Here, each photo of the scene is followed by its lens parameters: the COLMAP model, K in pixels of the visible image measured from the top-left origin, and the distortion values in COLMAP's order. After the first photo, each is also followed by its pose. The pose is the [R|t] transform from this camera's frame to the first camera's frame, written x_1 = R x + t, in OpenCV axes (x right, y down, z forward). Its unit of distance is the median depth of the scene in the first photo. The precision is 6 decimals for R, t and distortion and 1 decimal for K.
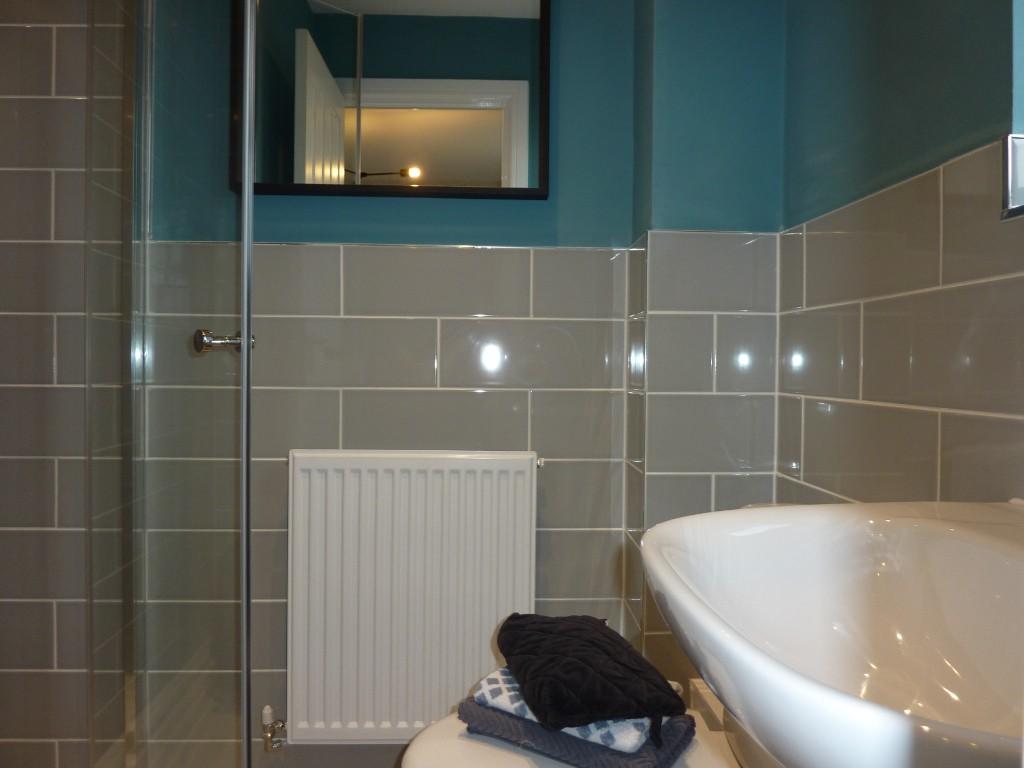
lens RADIAL K [[808.5, 0, 513.4], [0, 808.5, 378.2], [0, 0, 1]] dist [-0.018359, 0.006800]
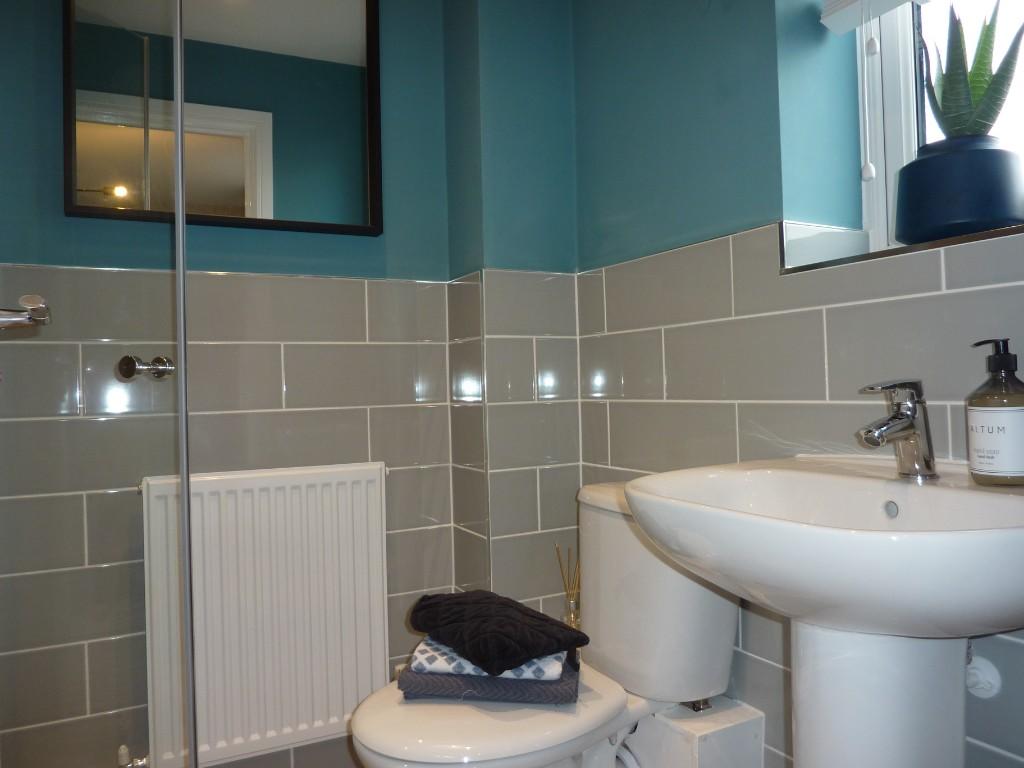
lens RADIAL K [[808.5, 0, 510.2], [0, 808.5, 385.9], [0, 0, 1]] dist [-0.018359, 0.006800]
pose [[0.897914, -0.031764, 0.439024, -0.410539], [0.041742, 0.999043, -0.013090, 0.010585], [-0.438188, 0.030079, 0.898380, -0.116825]]
